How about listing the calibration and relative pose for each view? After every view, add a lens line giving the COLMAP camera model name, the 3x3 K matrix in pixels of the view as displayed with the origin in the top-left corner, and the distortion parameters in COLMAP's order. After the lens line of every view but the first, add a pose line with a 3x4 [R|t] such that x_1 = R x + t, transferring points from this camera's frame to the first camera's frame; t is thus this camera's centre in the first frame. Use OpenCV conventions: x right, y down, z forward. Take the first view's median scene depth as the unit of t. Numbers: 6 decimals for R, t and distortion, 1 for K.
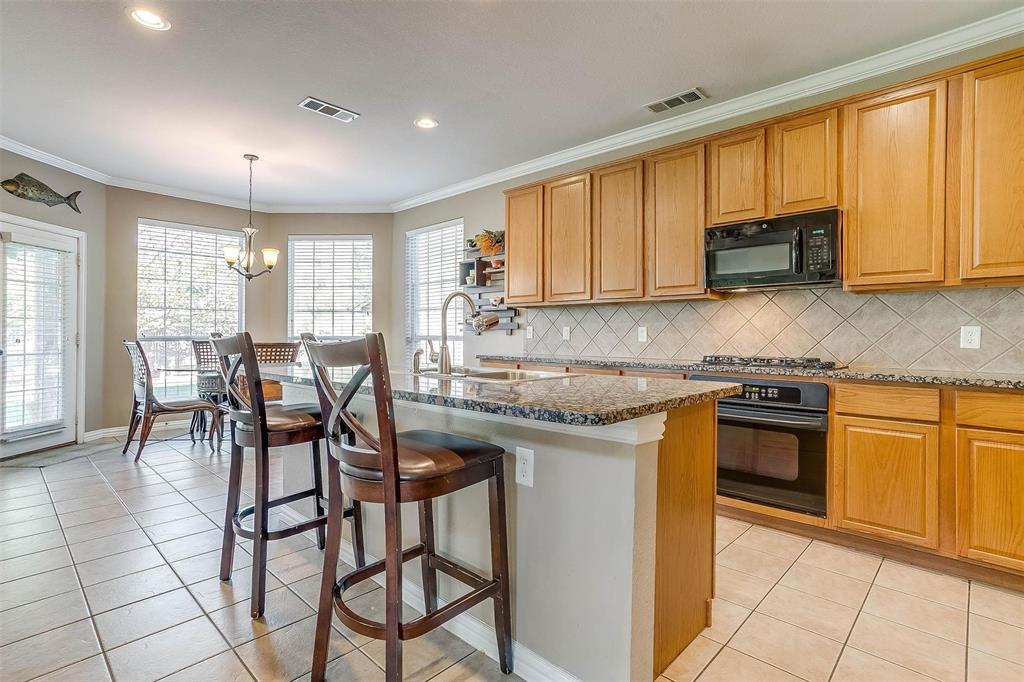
lens RADIAL K [[491.7, 0, 511.8], [0, 491.7, 330.9], [0, 0, 1]] dist [0.000166, 0.000278]
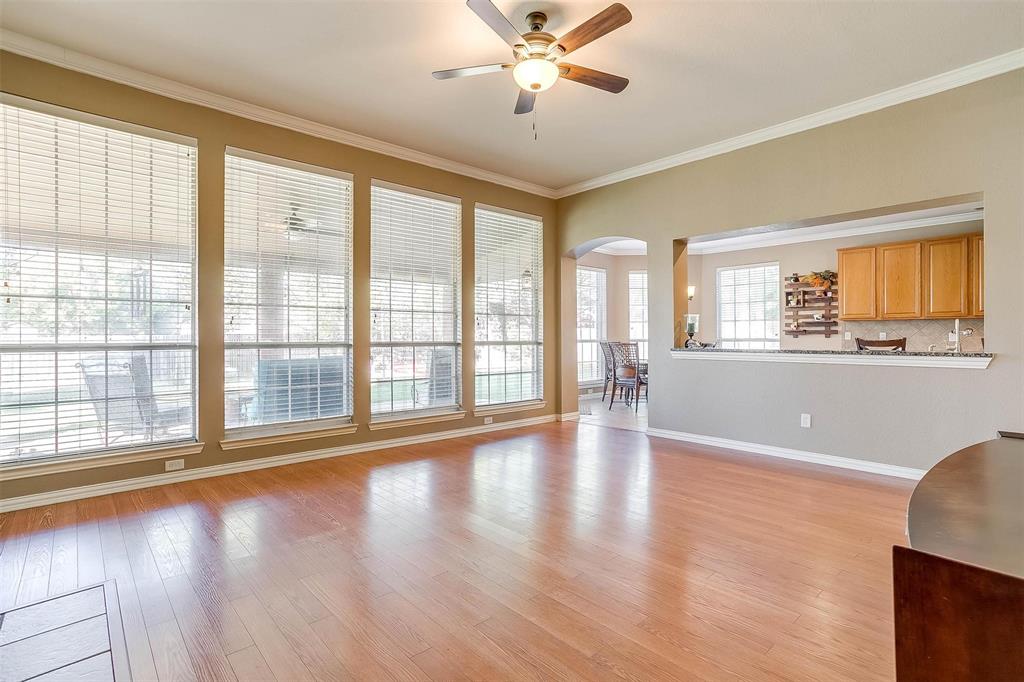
lens RADIAL K [[489.4, 0, 512.0], [0, 489.4, 341.0], [0, 0, 1]] dist [-0.001894, 0.000009]
pose [[0.996653, -0.003123, -0.081684, -1.142832], [0.004018, 0.999934, 0.010794, -0.002948], [0.081645, -0.011086, 0.996600, -0.826682]]
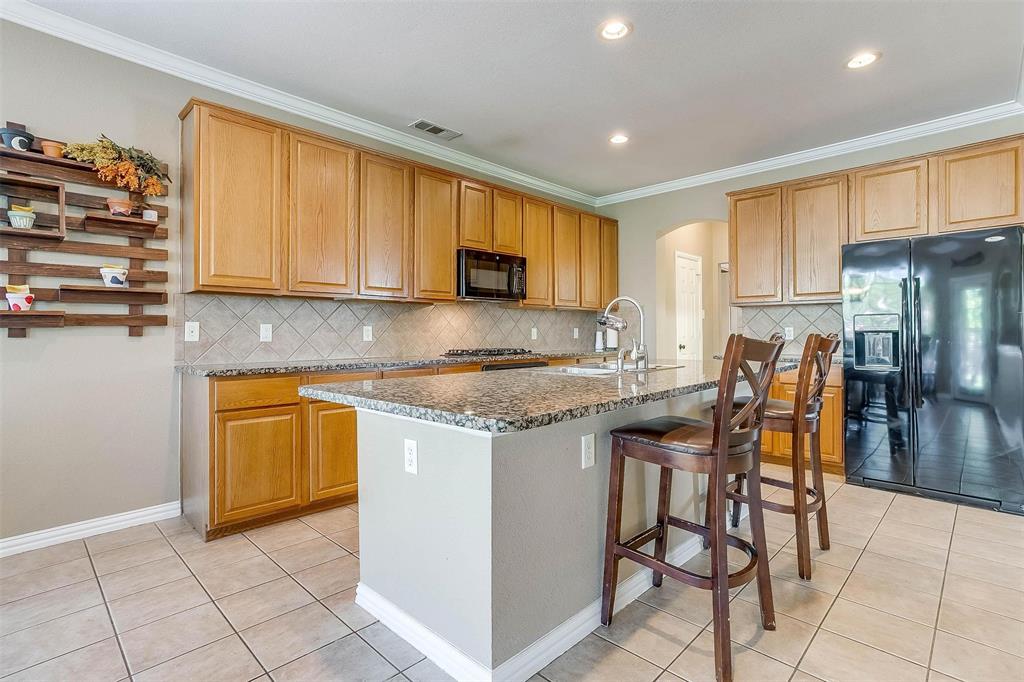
lens RADIAL K [[495.8, 0, 516.4], [0, 495.8, 317.3], [0, 0, 1]] dist [0.003090, 0.001327]
pose [[0.015508, 0.025890, 0.999544, -0.734666], [-0.003415, 0.999660, -0.025840, -0.000352], [-0.999874, -0.003012, 0.015592, 0.720406]]
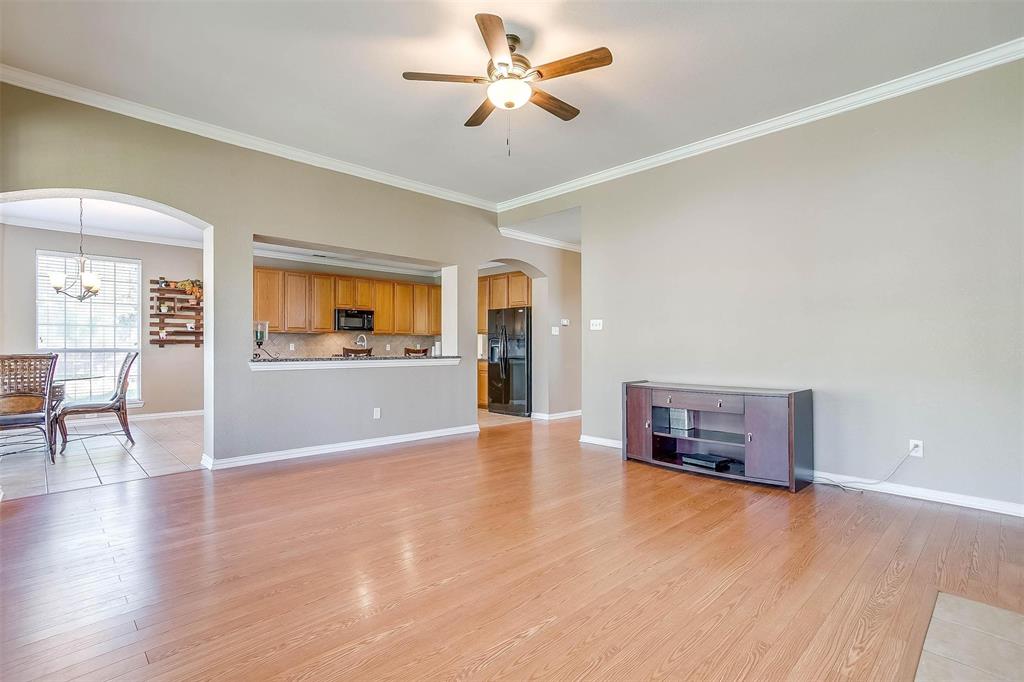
lens RADIAL K [[489.4, 0, 512.0], [0, 489.4, 341.0], [0, 0, 1]] dist [-0.001894, 0.000009]
pose [[0.041292, 0.011681, 0.999079, -1.973719], [-0.004311, 0.999924, -0.011513, 0.001809], [-0.999138, -0.003831, 0.041339, -0.084657]]
